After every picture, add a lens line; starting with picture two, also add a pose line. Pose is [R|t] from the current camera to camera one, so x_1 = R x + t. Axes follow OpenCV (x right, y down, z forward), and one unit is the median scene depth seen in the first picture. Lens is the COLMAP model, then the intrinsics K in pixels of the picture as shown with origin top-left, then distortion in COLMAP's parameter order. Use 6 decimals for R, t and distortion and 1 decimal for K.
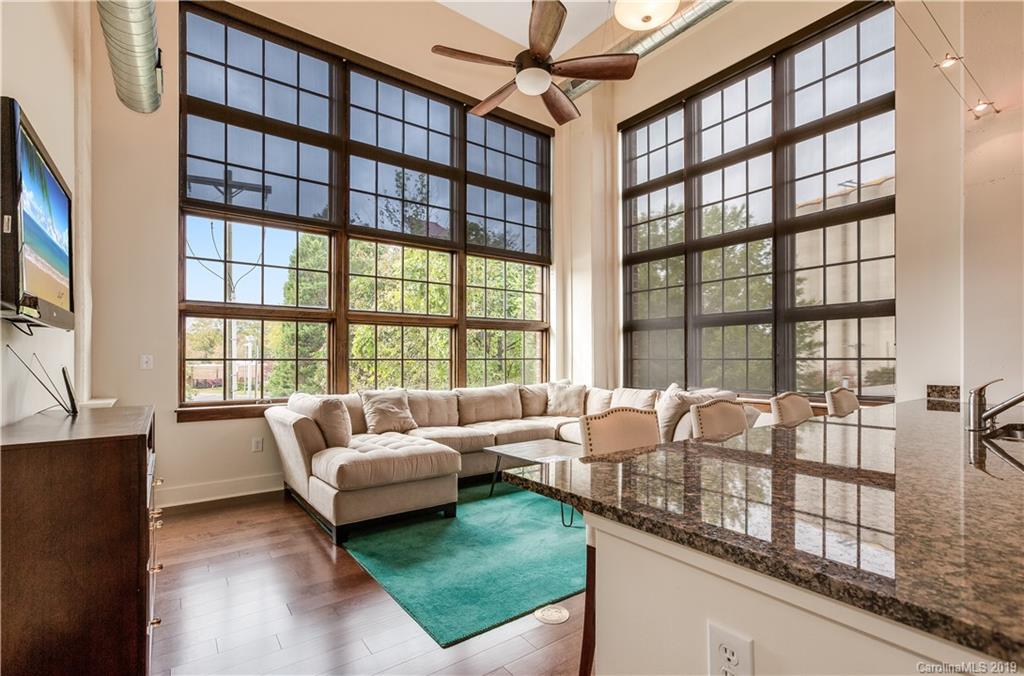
lens RADIAL K [[471.3, 0, 512.4], [0, 471.3, 345.2], [0, 0, 1]] dist [0.003556, 0.000346]
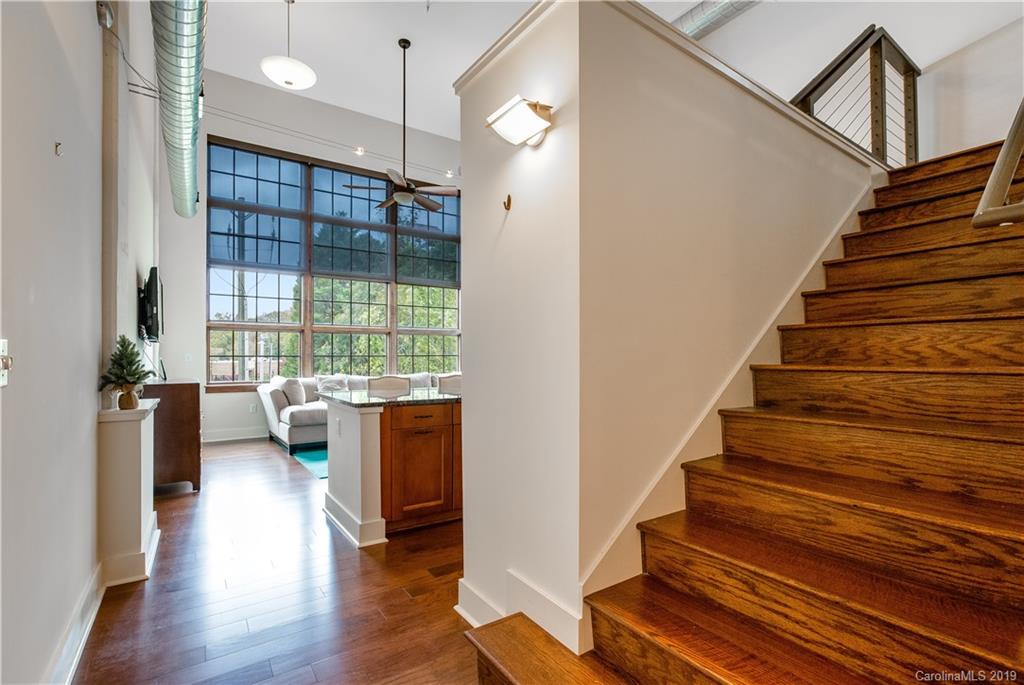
lens RADIAL K [[468.2, 0, 505.7], [0, 468.2, 344.6], [0, 0, 1]] dist [-0.003951, -0.000024]
pose [[0.999431, 0.001736, -0.033693, 0.387015], [-0.001584, 0.999988, 0.004540, -0.017727], [0.033700, -0.004484, 0.999422, -0.585168]]
